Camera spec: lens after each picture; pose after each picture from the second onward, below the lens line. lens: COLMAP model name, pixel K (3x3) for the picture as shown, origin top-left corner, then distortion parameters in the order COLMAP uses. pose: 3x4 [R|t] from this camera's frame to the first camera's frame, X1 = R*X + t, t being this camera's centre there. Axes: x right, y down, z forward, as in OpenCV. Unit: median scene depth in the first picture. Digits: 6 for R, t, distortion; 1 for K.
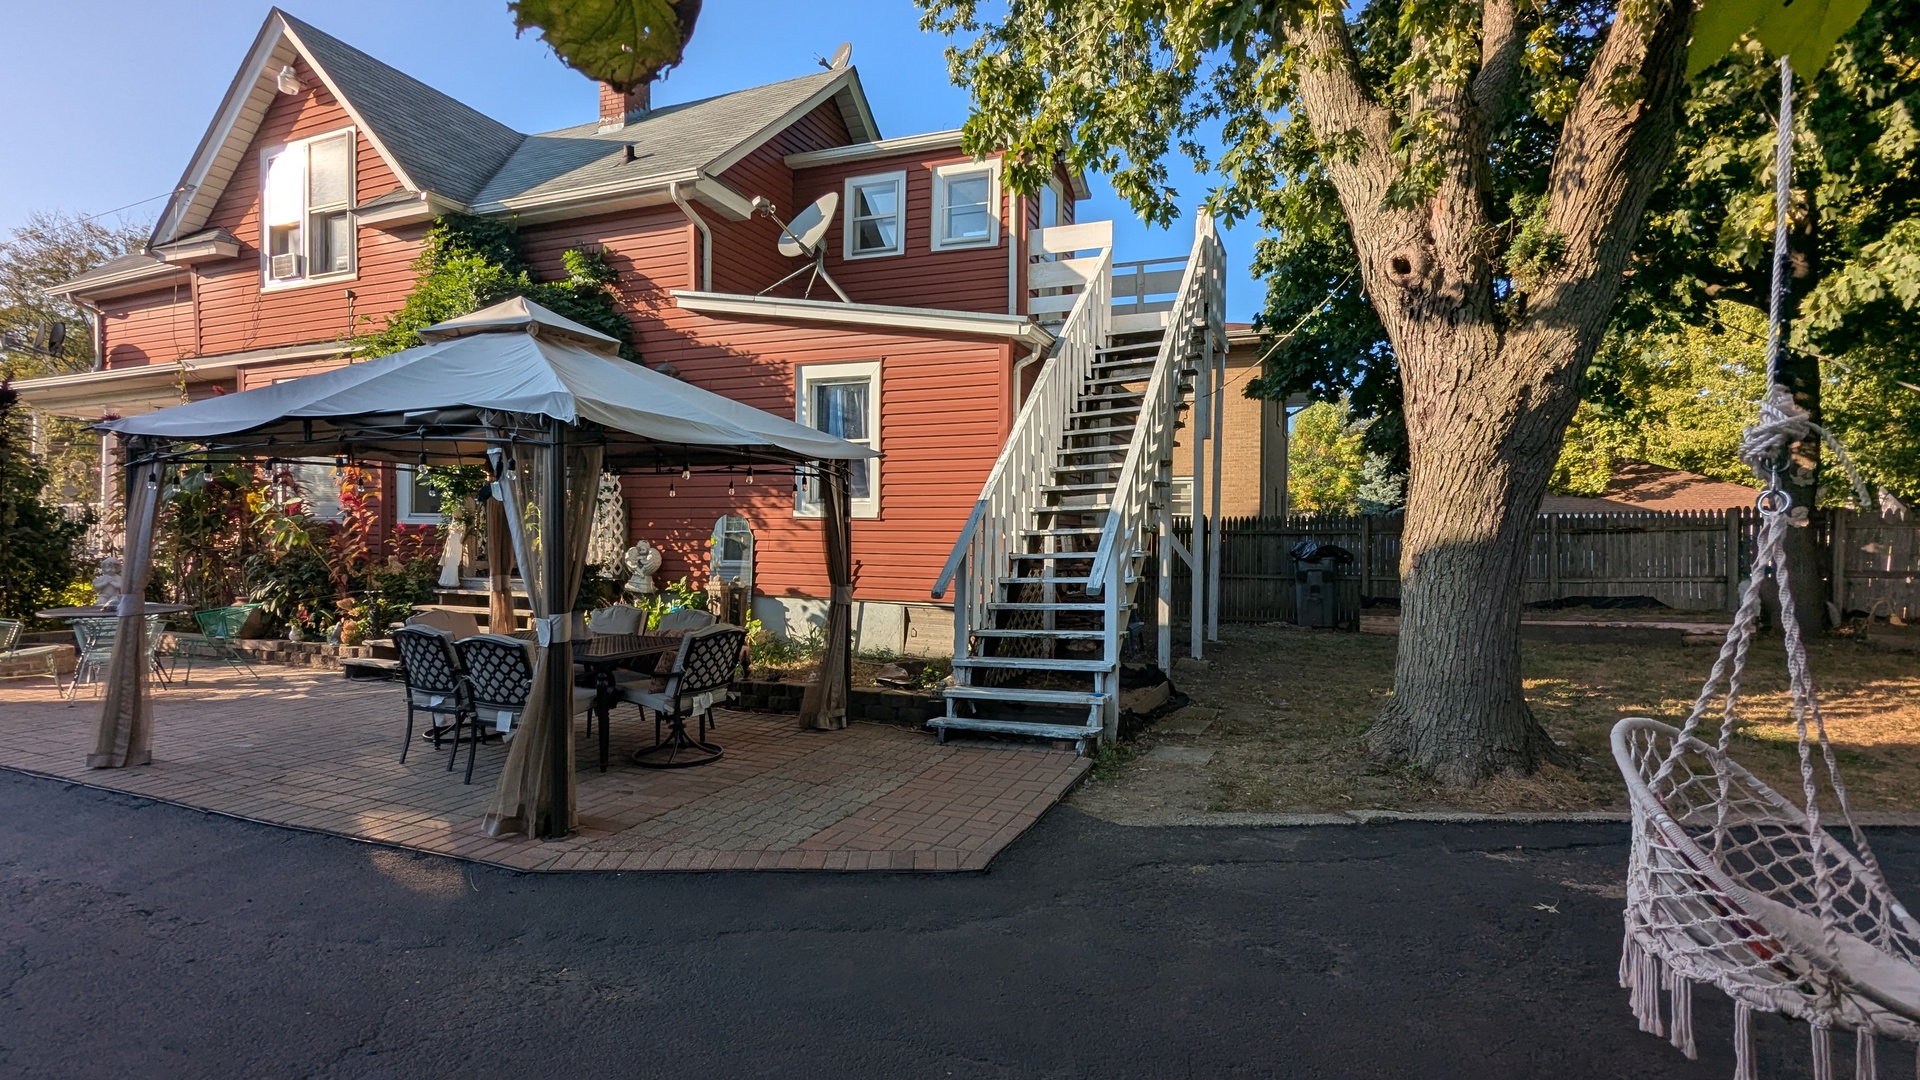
lens RADIAL K [[905.2, 0, 962.9], [0, 905.2, 534.3], [0, 0, 1]] dist [-0.000504, 0.002168]
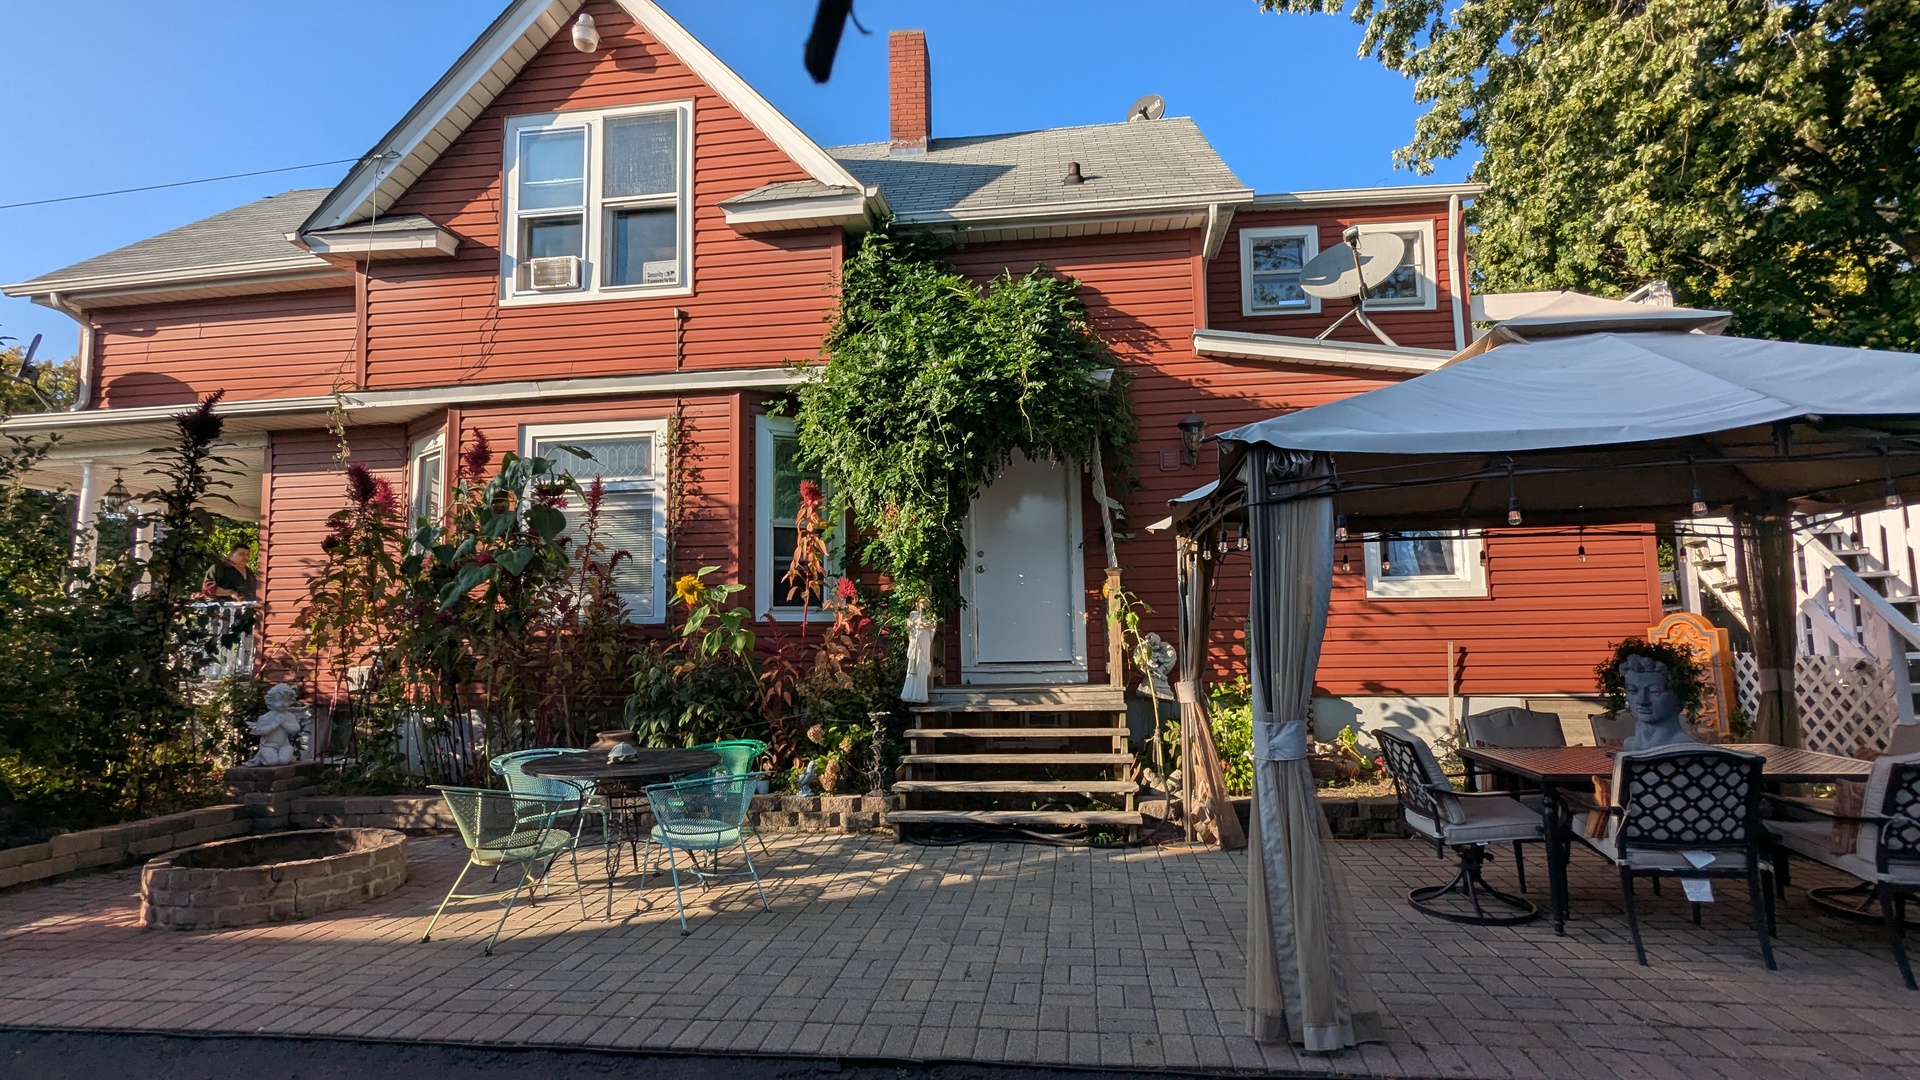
lens RADIAL K [[905.2, 0, 955.0], [0, 905.2, 536.6], [0, 0, 1]] dist [-0.000504, 0.002168]
pose [[0.962270, 0.002229, 0.272089, -0.643021], [0.026887, 0.994294, -0.103233, -0.000105], [-0.270766, 0.106654, 0.956719, 0.240668]]
